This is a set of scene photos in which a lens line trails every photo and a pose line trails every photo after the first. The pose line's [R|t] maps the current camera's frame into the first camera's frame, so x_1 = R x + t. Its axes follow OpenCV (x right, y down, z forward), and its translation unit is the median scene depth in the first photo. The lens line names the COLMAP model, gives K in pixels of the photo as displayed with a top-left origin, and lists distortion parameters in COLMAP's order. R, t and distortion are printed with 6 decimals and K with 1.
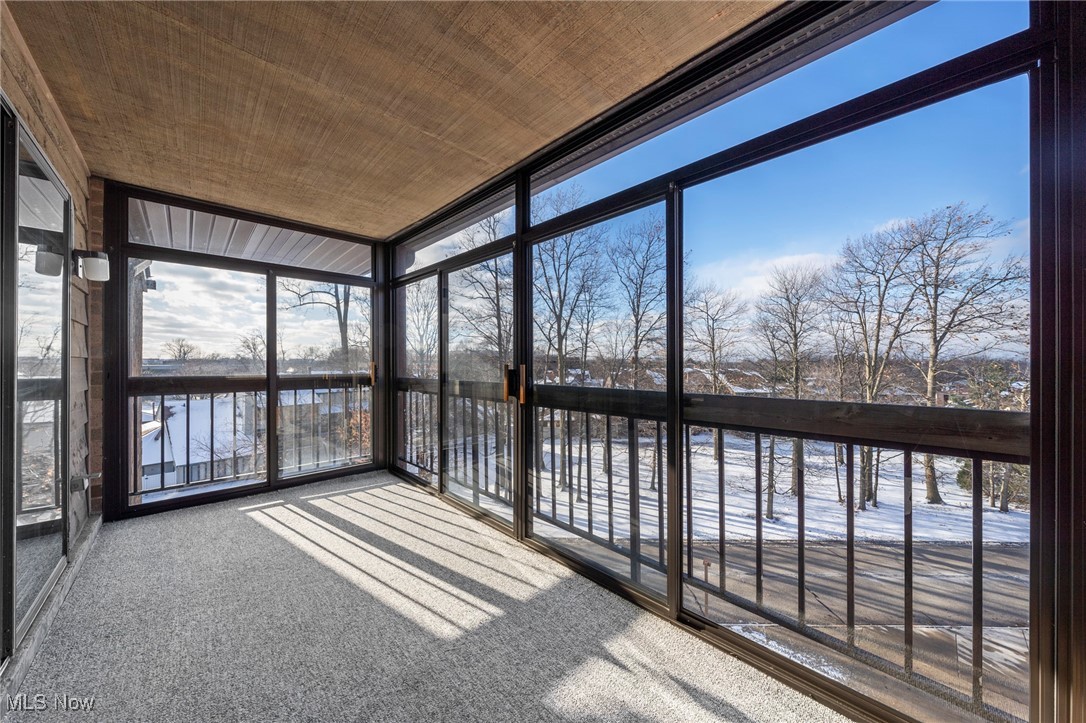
lens RADIAL K [[365.4, 0, 545.4], [0, 365.4, 360.8], [0, 0, 1]] dist [-0.002563, -0.000110]
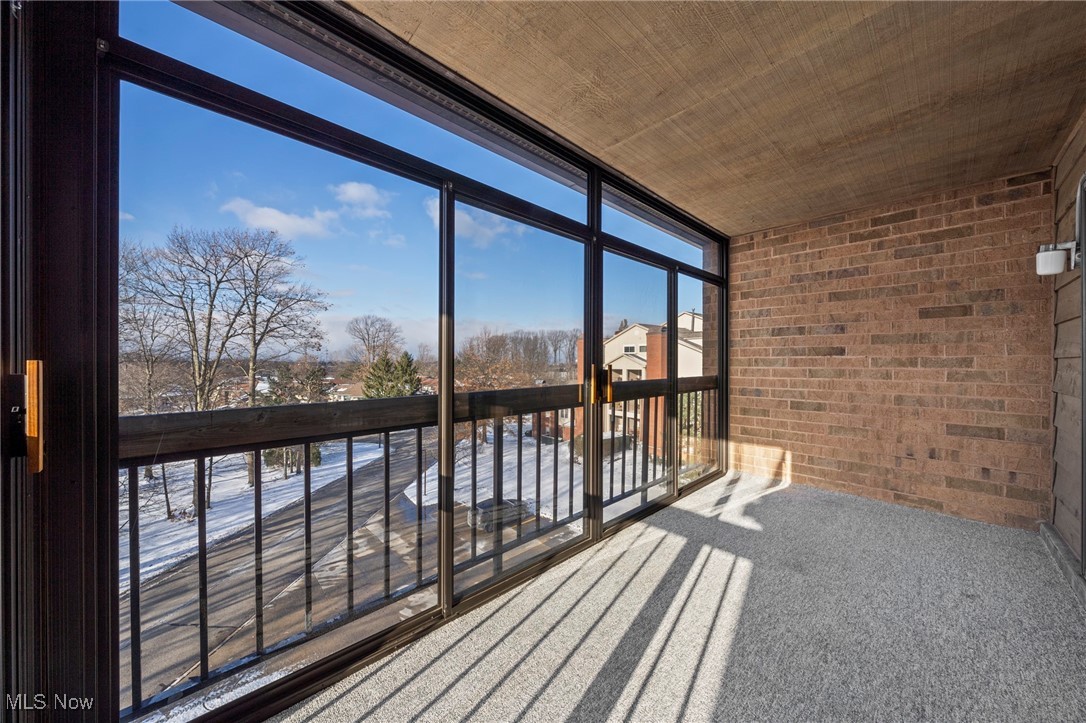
lens RADIAL K [[365.4, 0, 546.3], [0, 365.4, 363.5], [0, 0, 1]] dist [-0.002563, -0.000110]
pose [[0.028636, -0.004674, 0.999579, -0.088155], [-0.003559, 0.999982, 0.004777, 0.000281], [-0.999584, -0.003694, 0.028619, 0.091877]]
